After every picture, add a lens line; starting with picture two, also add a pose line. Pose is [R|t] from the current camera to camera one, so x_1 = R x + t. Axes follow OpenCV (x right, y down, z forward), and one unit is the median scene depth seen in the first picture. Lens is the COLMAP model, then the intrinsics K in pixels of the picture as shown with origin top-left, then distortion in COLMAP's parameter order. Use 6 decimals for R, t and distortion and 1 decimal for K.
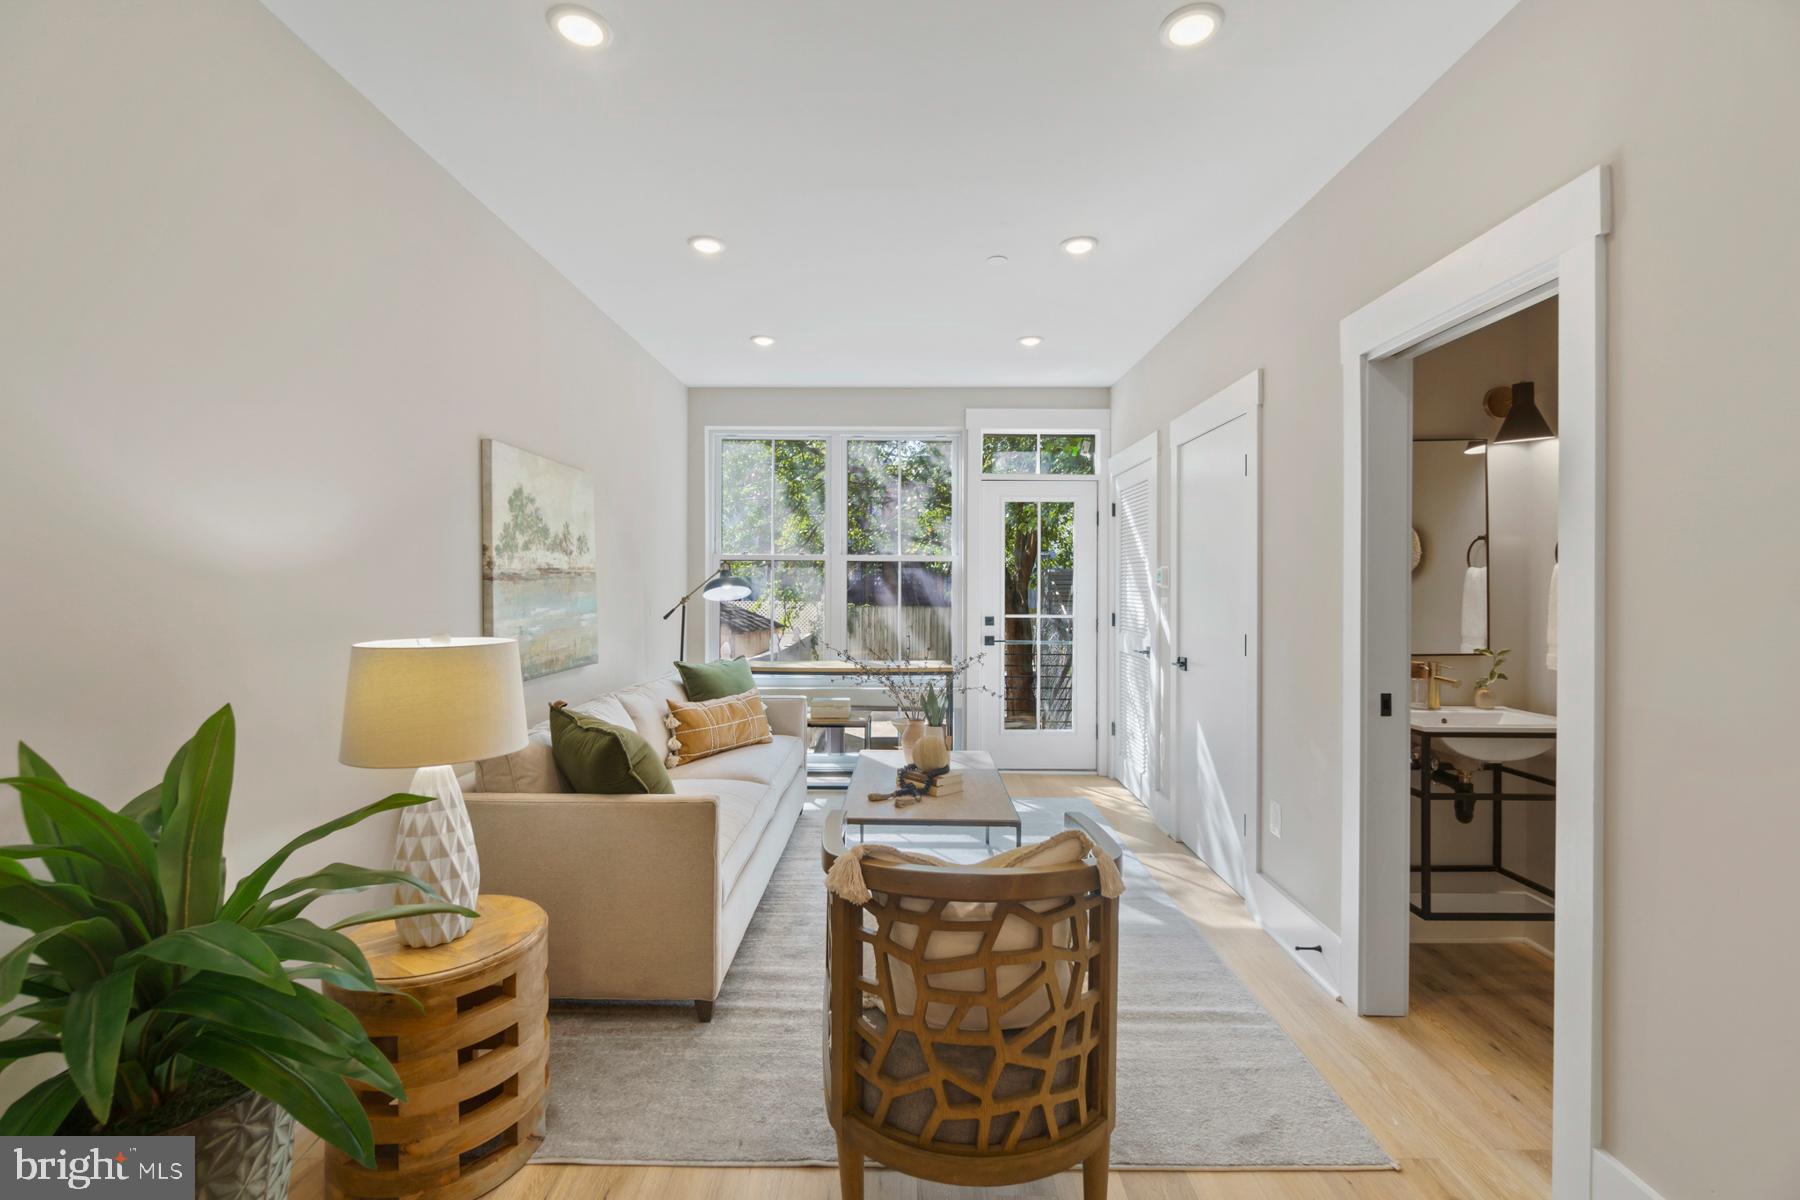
lens RADIAL K [[794.1, 0, 936.2], [0, 794.1, 594.2], [0, 0, 1]] dist [-0.003584, 0.000802]
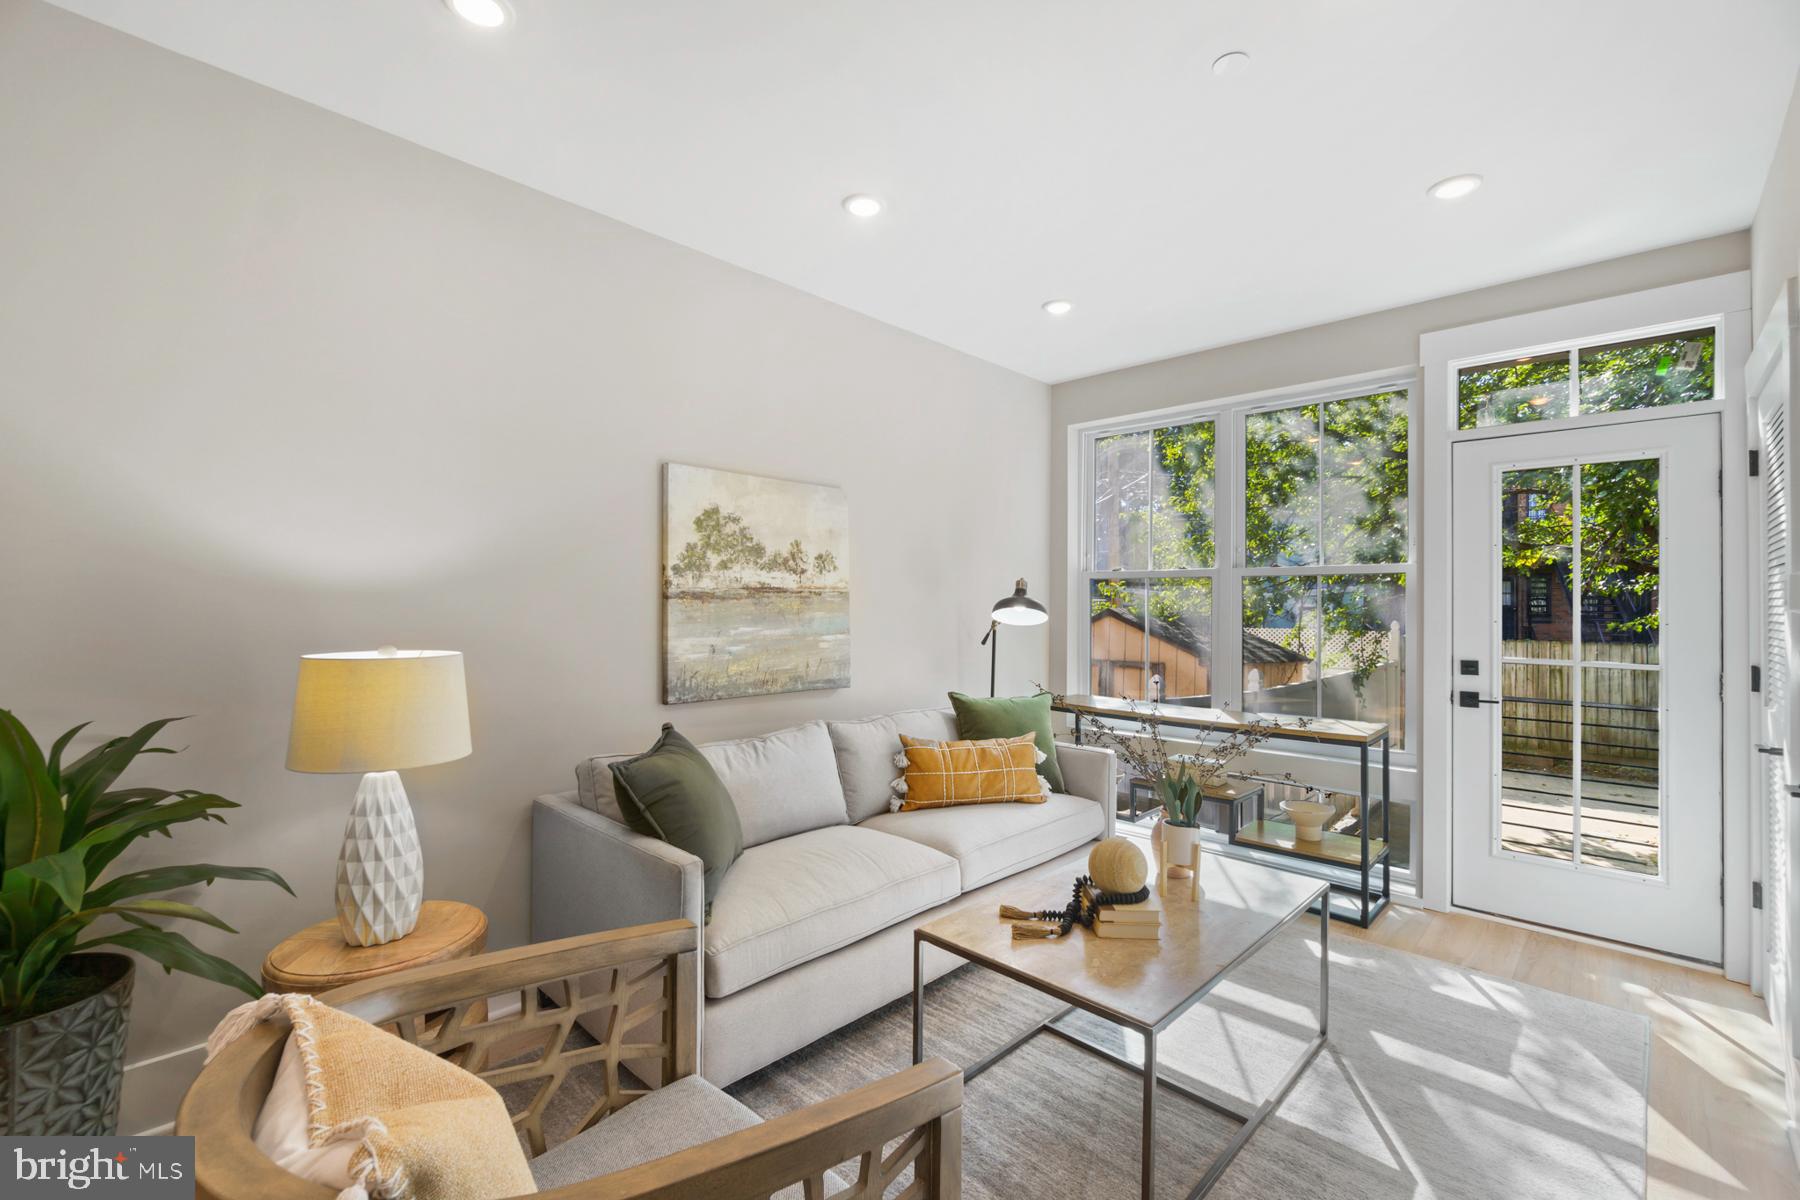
lens RADIAL K [[794.1, 0, 906.0], [0, 794.1, 598.3], [0, 0, 1]] dist [-0.003584, 0.000802]
pose [[0.698943, -0.003265, -0.715170, 0.305173], [-0.014892, 0.999706, -0.019118, -0.002425], [0.715023, 0.024012, 0.698689, 0.381431]]
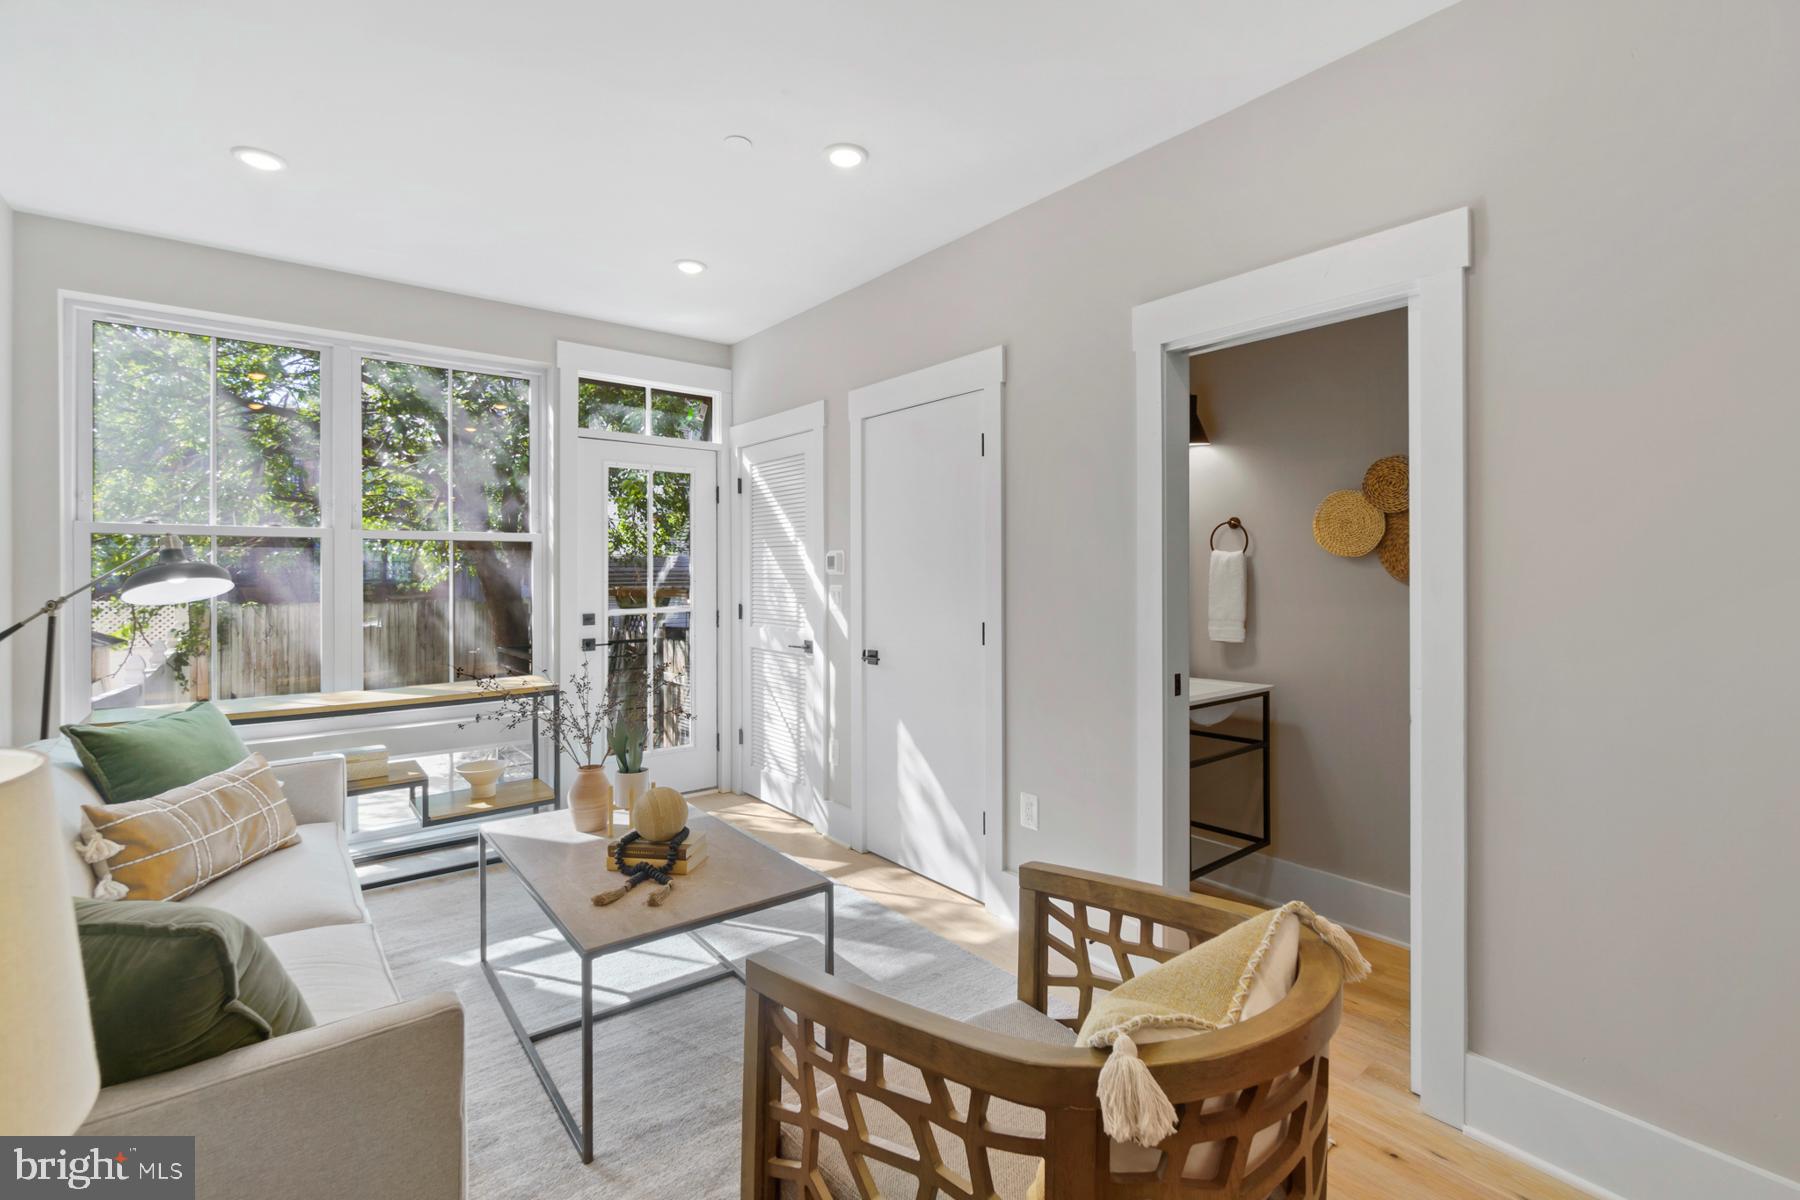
lens RADIAL K [[794.1, 0, 938.5], [0, 794.1, 579.5], [0, 0, 1]] dist [-0.003584, 0.000802]
pose [[0.778202, -0.012371, 0.627892, -0.231420], [0.013623, 0.999903, 0.002816, -0.004187], [-0.627866, 0.006362, 0.778296, 0.271553]]
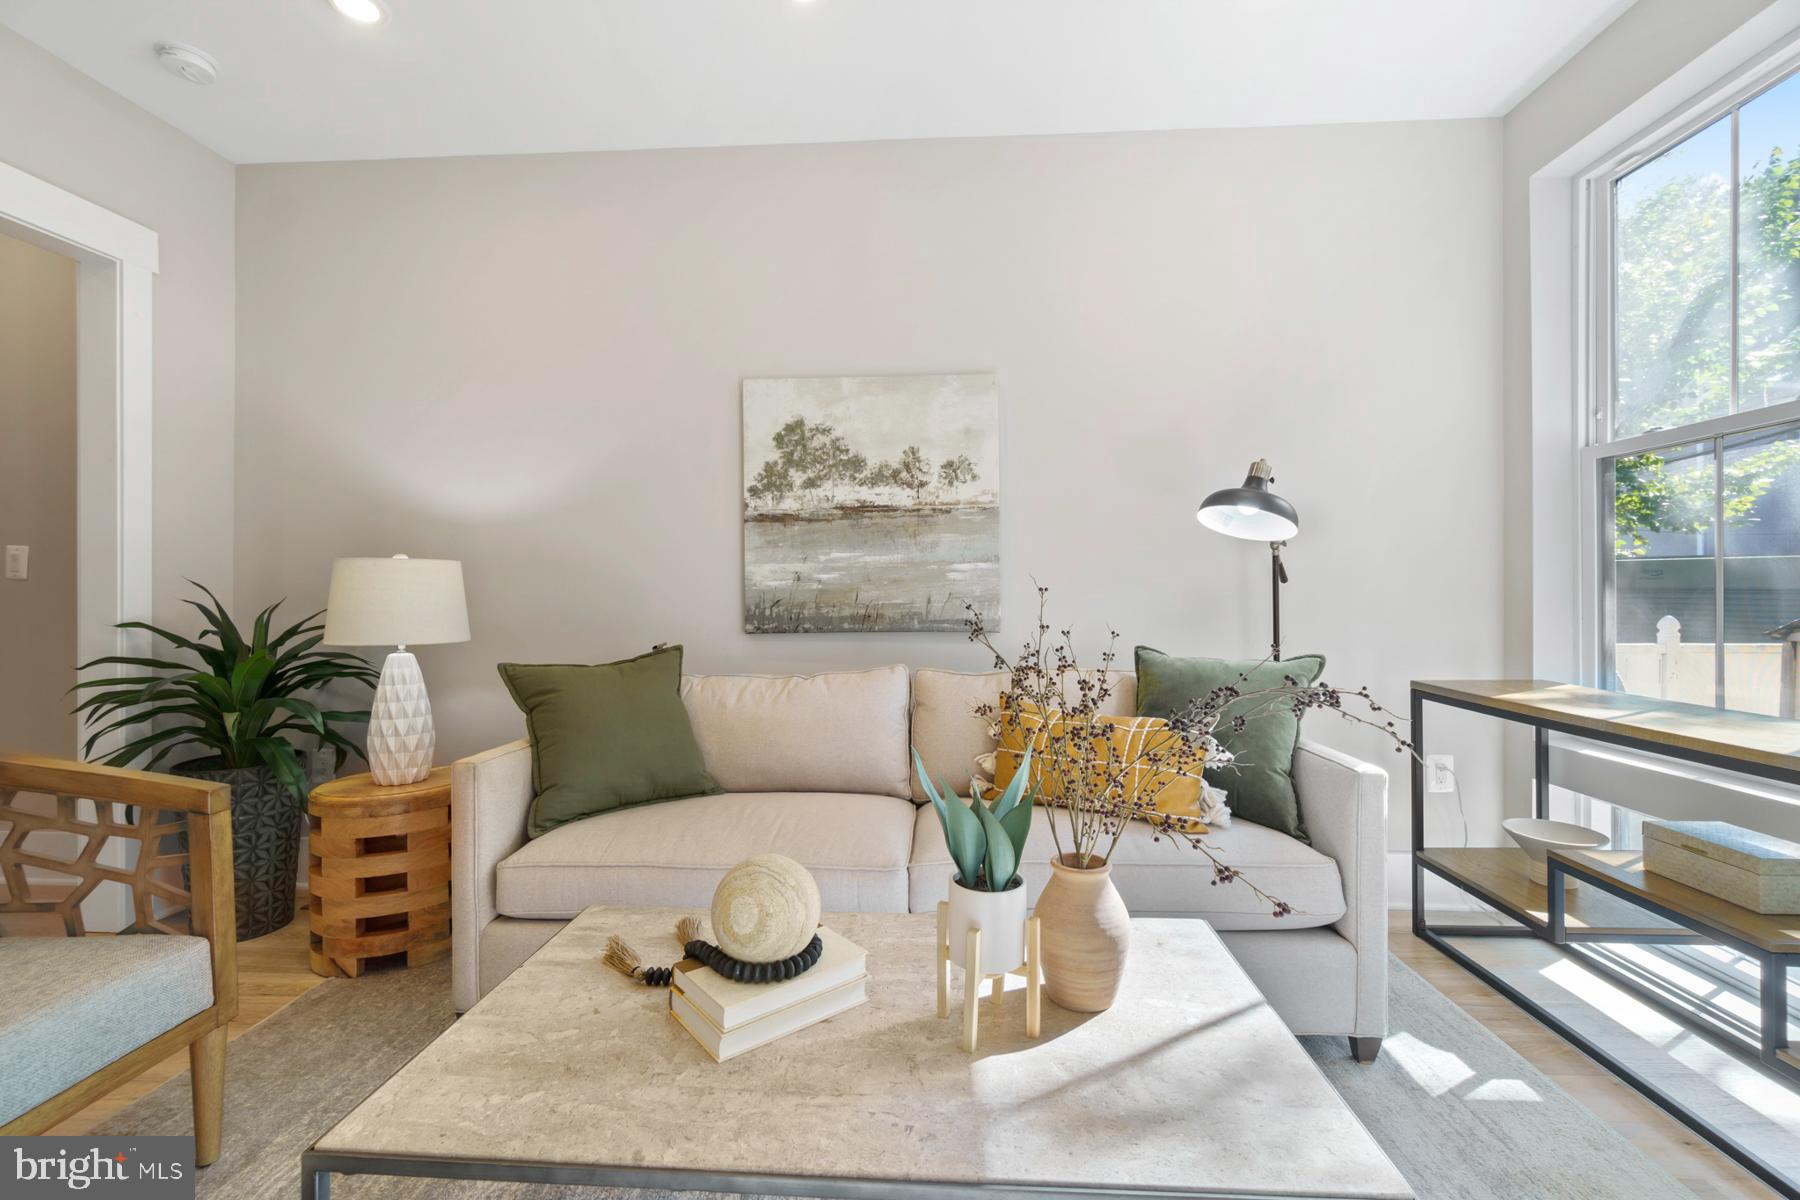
lens RADIAL K [[794.1, 0, 888.1], [0, 794.1, 603.5], [0, 0, 1]] dist [-0.003584, 0.000802]
pose [[-0.108368, -0.005213, -0.994097, 0.308126], [-0.011265, 0.999928, -0.004015, 0.065308], [0.994047, 0.010764, -0.108419, 0.983579]]
